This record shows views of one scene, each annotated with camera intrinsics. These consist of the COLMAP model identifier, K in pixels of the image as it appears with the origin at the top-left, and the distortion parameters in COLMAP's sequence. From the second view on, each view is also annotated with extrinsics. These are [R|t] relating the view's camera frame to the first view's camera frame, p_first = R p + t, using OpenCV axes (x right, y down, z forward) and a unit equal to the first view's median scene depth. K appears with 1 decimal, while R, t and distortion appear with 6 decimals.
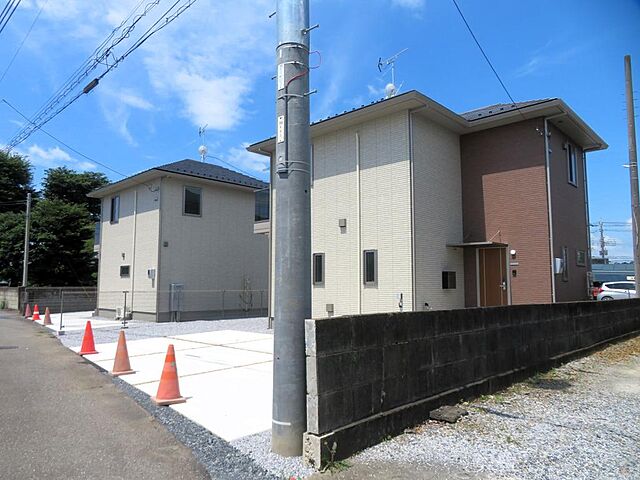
lens RADIAL K [[455.3, 0, 320.0], [0, 455.3, 240.0], [0, 0, 1]] dist [-0.011942, -0.000320]
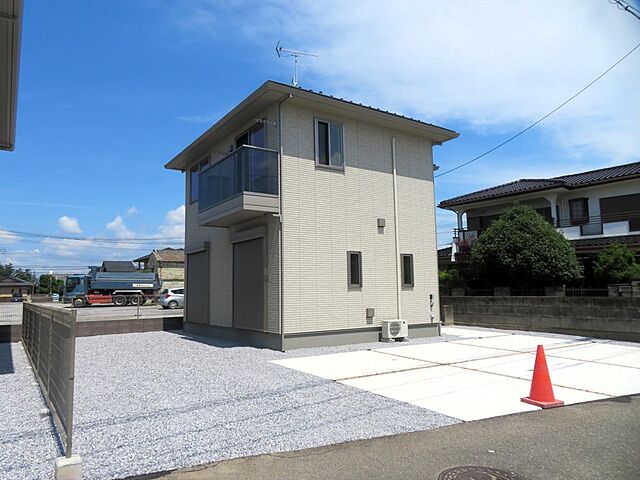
lens RADIAL K [[455.3, 0, 320.0], [0, 455.3, 240.0], [0, 0, 1]] dist [-0.011942, -0.000320]
pose [[0.206808, 0.102268, 0.973022, -0.906147], [-0.083683, 0.992726, -0.086553, 0.092167], [-0.974796, -0.063526, 0.213862, 0.919078]]
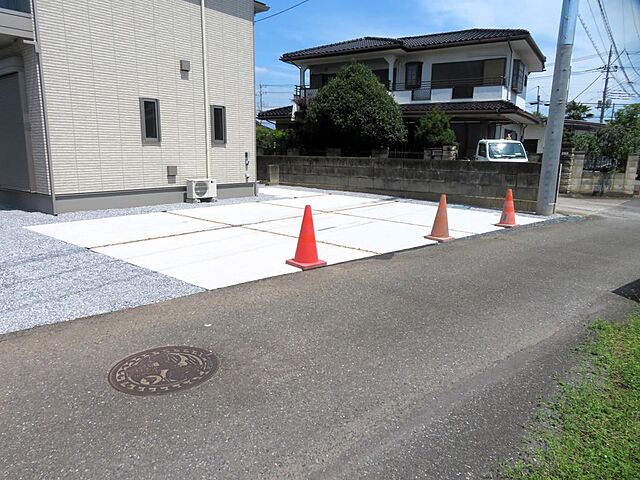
lens RADIAL K [[455.3, 0, 320.0], [0, 455.3, 240.0], [0, 0, 1]] dist [-0.011942, -0.000320]
pose [[-0.102217, -0.196393, 0.975183, -0.830954], [-0.111656, 0.976388, 0.184932, 0.089953], [-0.988476, -0.089981, -0.121731, 0.832339]]
